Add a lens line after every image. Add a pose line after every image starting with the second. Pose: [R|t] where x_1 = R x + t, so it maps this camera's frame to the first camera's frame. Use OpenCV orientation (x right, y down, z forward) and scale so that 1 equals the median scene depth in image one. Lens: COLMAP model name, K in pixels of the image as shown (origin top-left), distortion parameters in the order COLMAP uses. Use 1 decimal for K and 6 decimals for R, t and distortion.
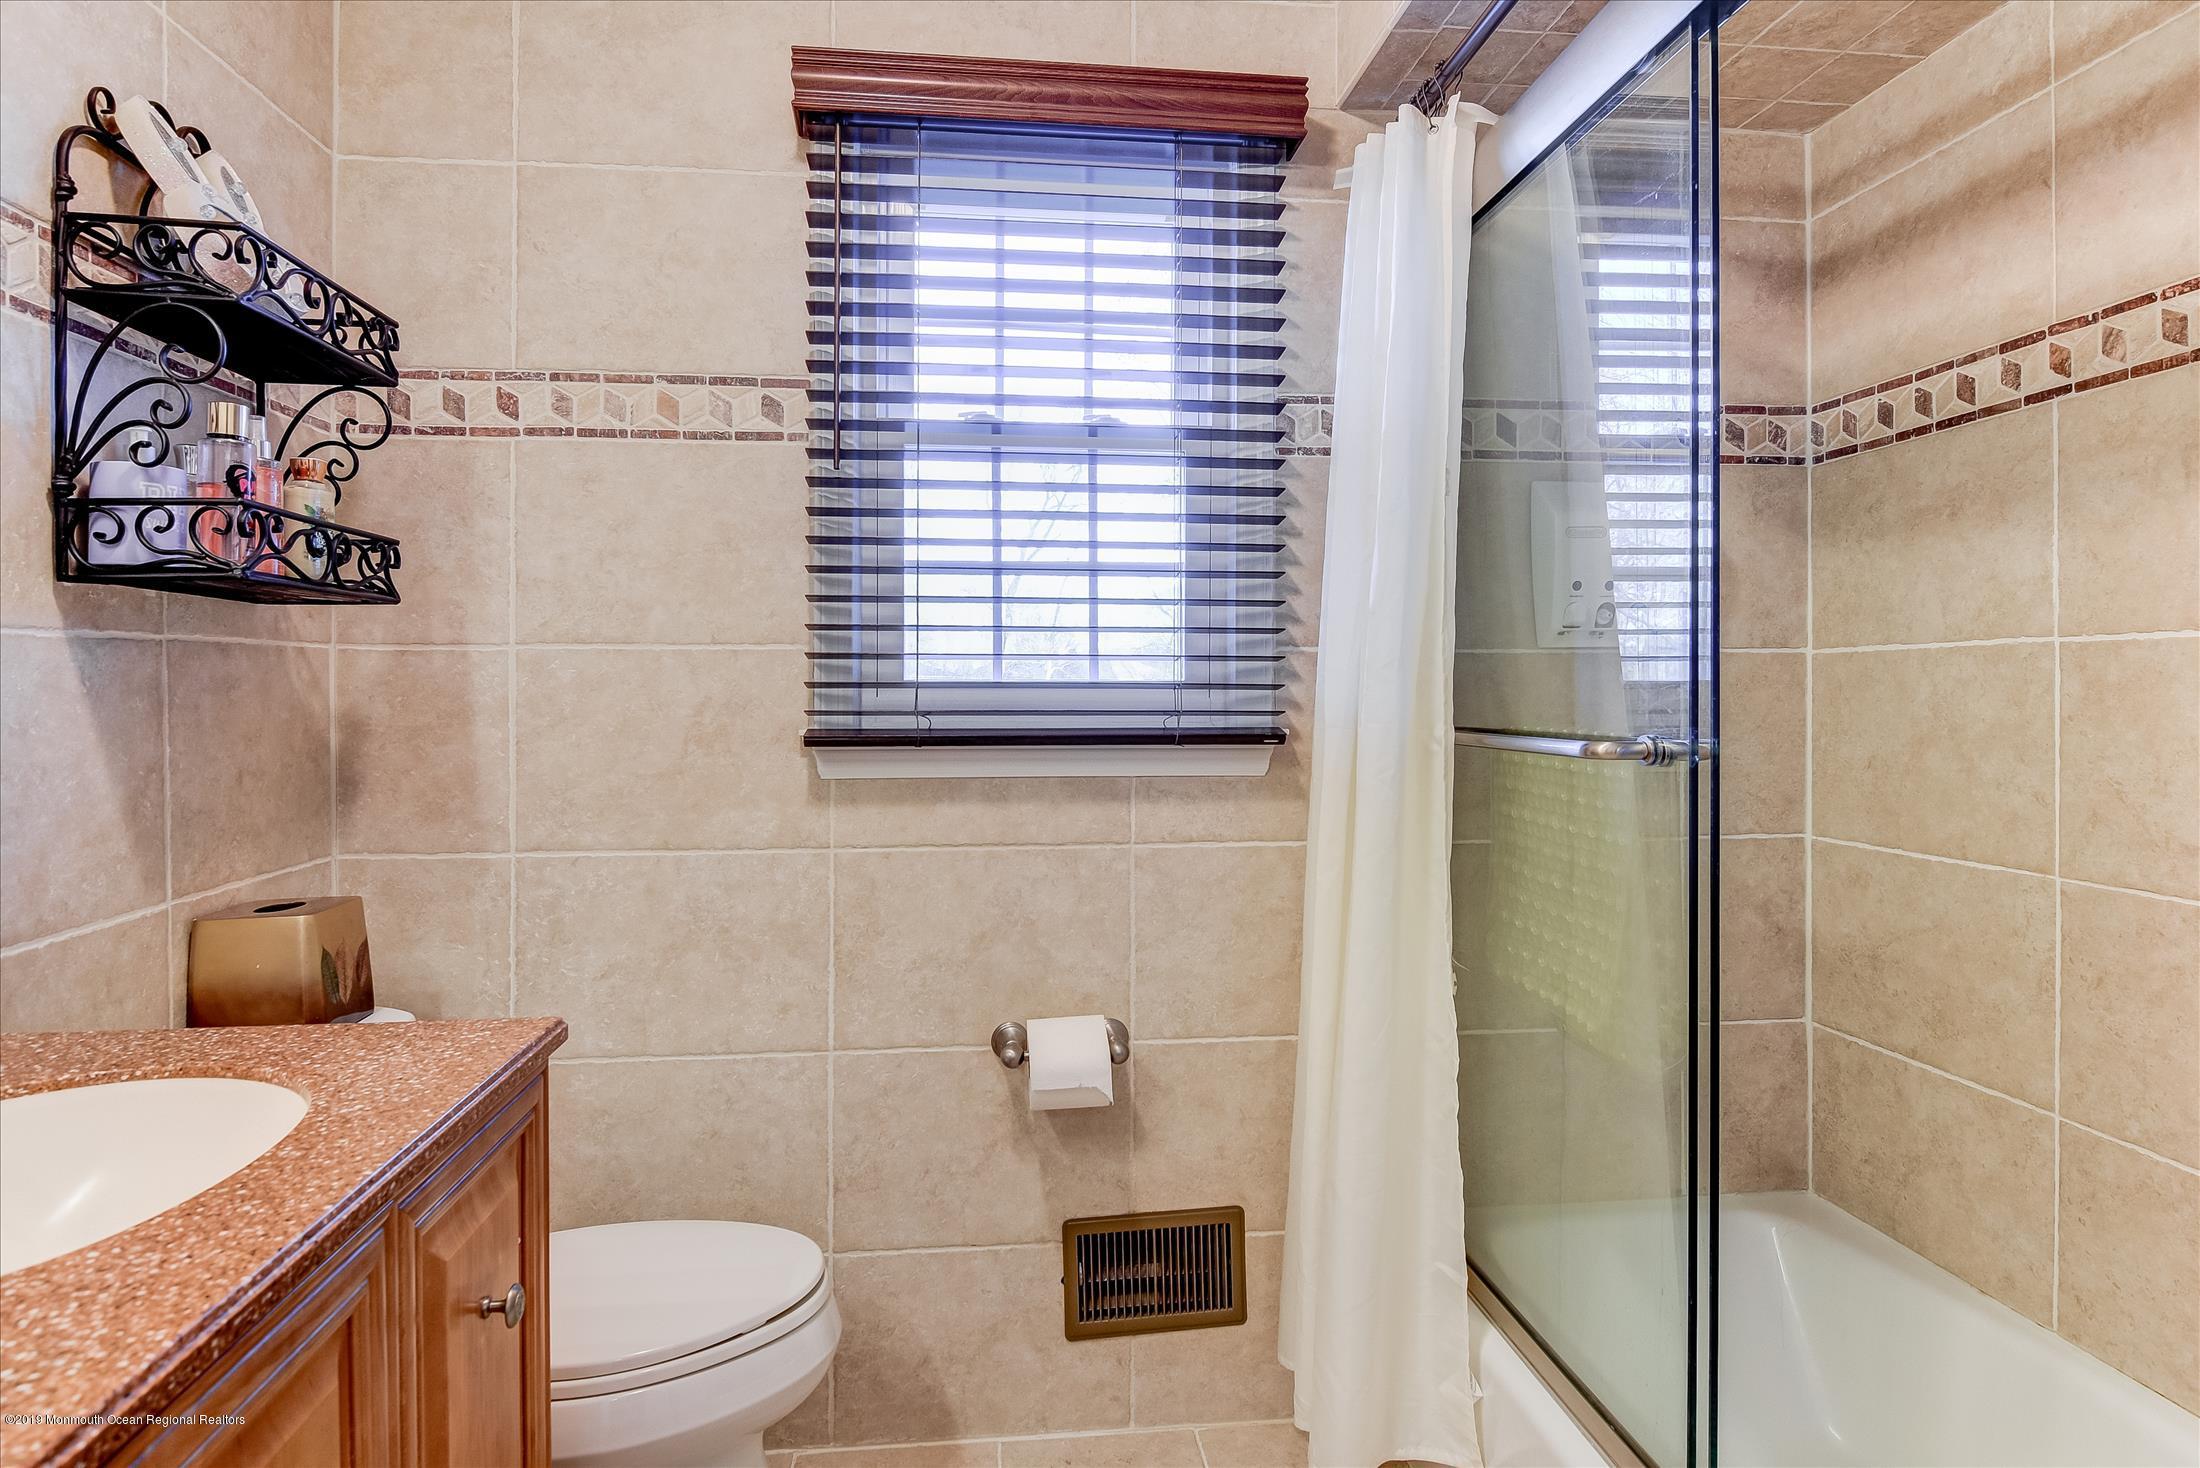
lens RADIAL K [[1221.5, 0, 1088.2], [0, 1221.5, 691.4], [0, 0, 1]] dist [0.000378, -0.007956]
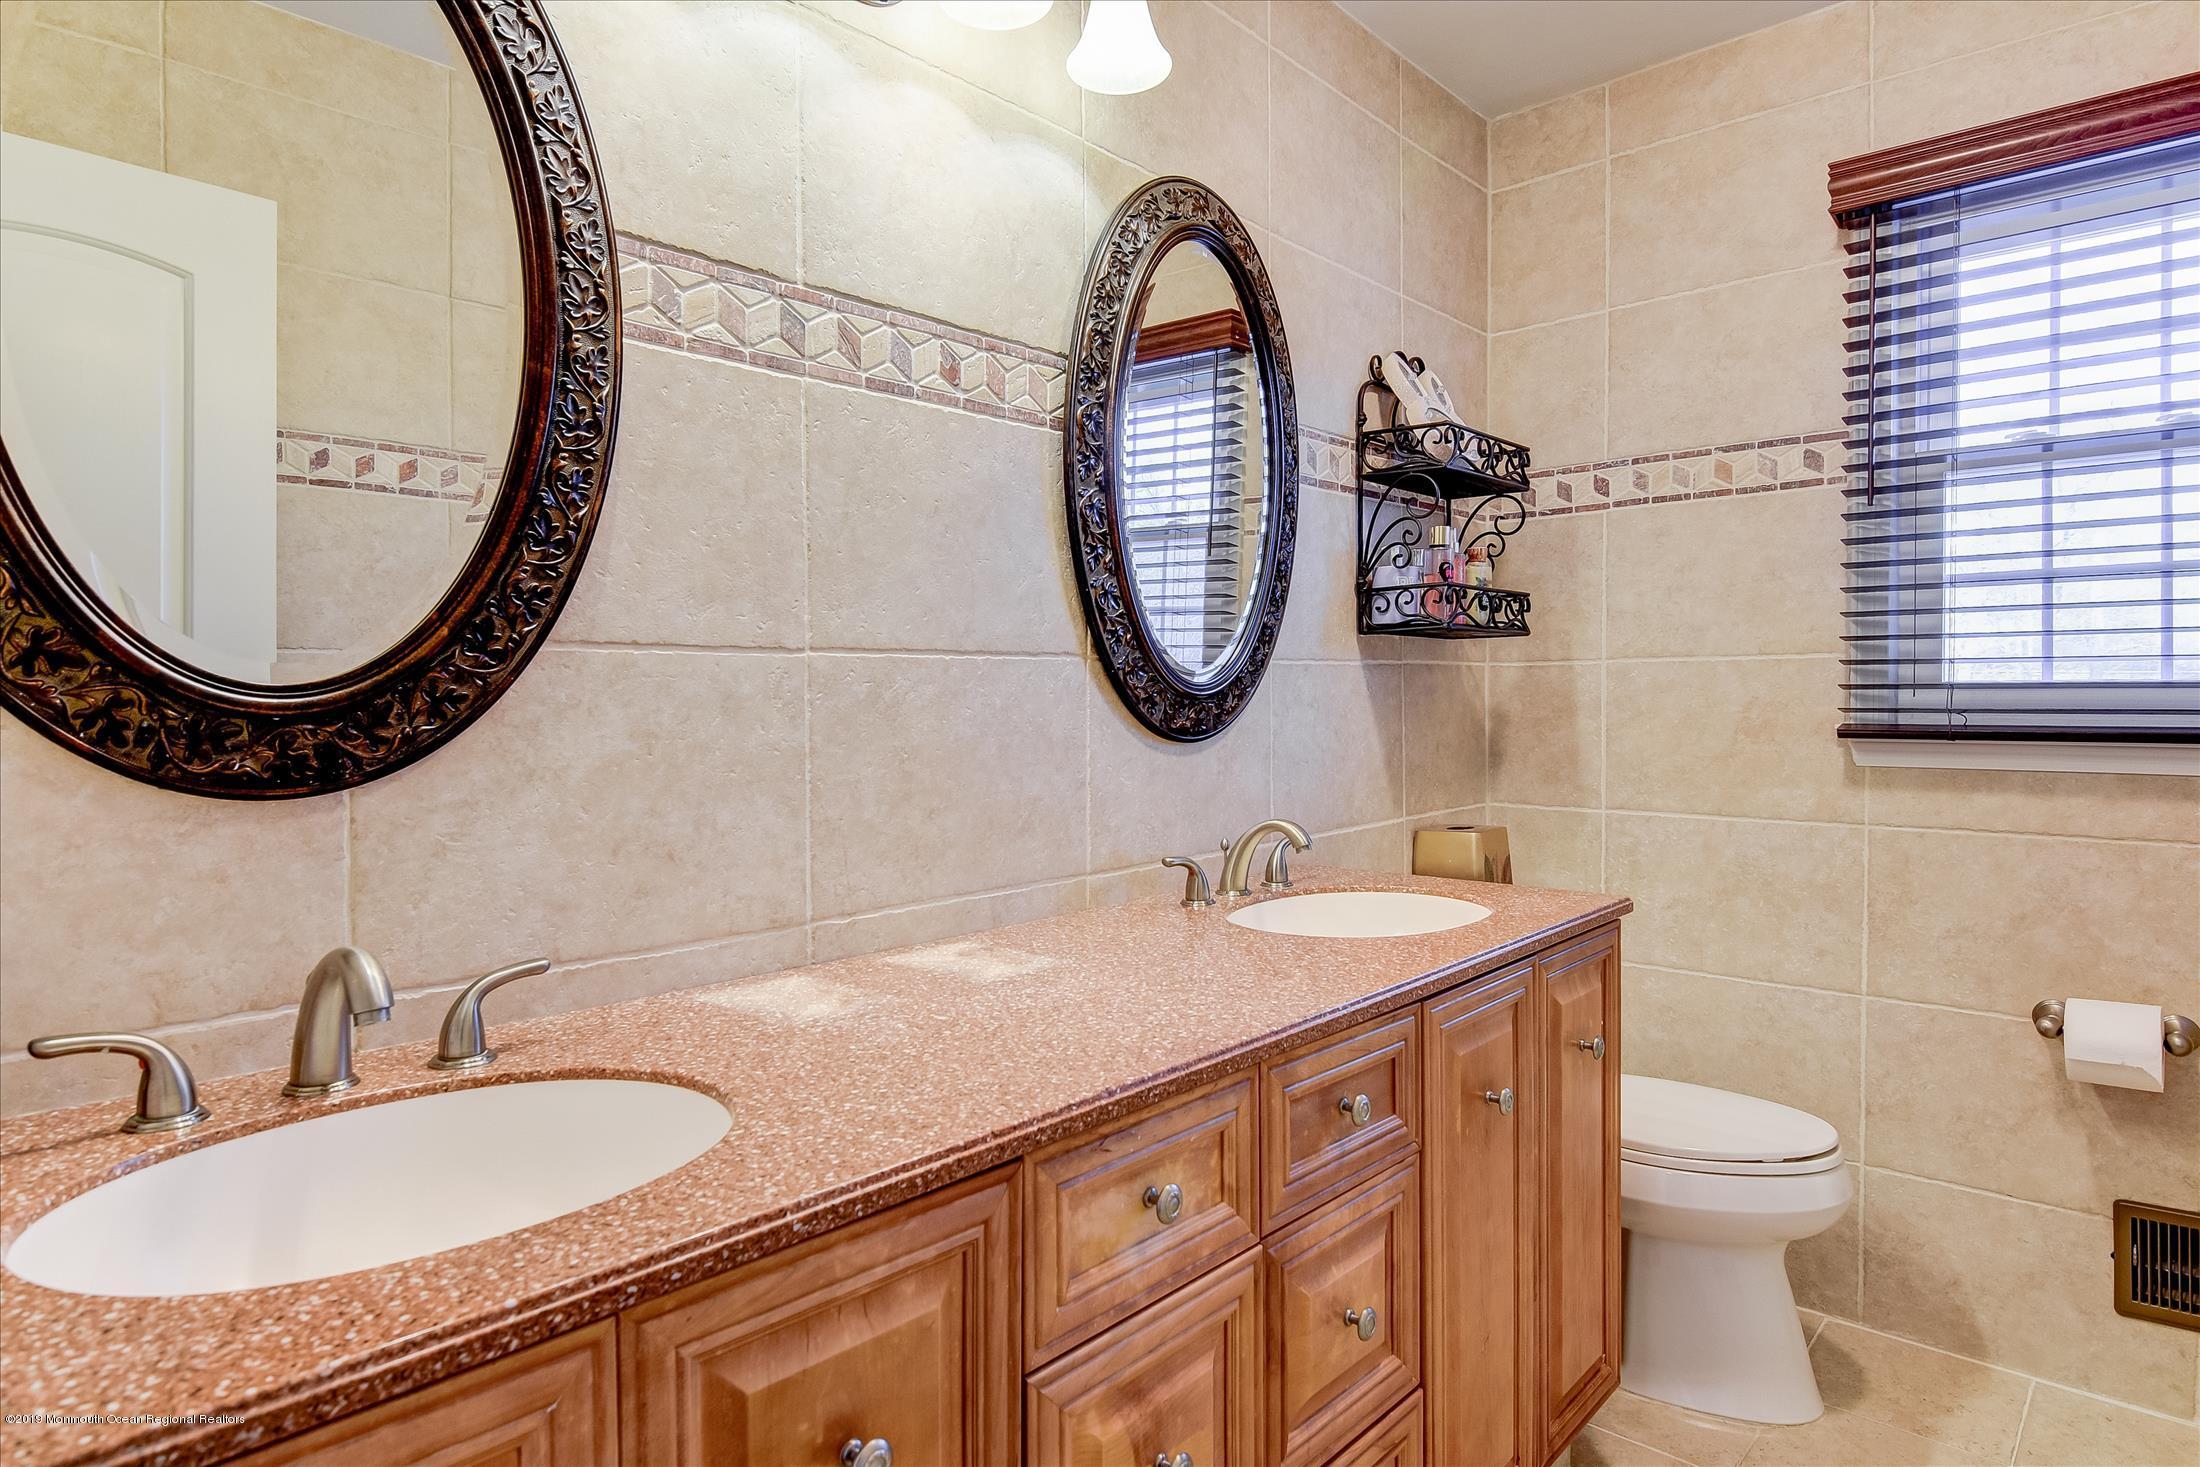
lens RADIAL K [[1221.5, 0, 1092.5], [0, 1221.5, 719.4], [0, 0, 1]] dist [0.000378, -0.007956]
pose [[0.664541, 0.013323, -0.747133, 0.177177], [0.003840, 0.999767, 0.021243, -0.001934], [0.747242, -0.016986, 0.664335, -0.352021]]
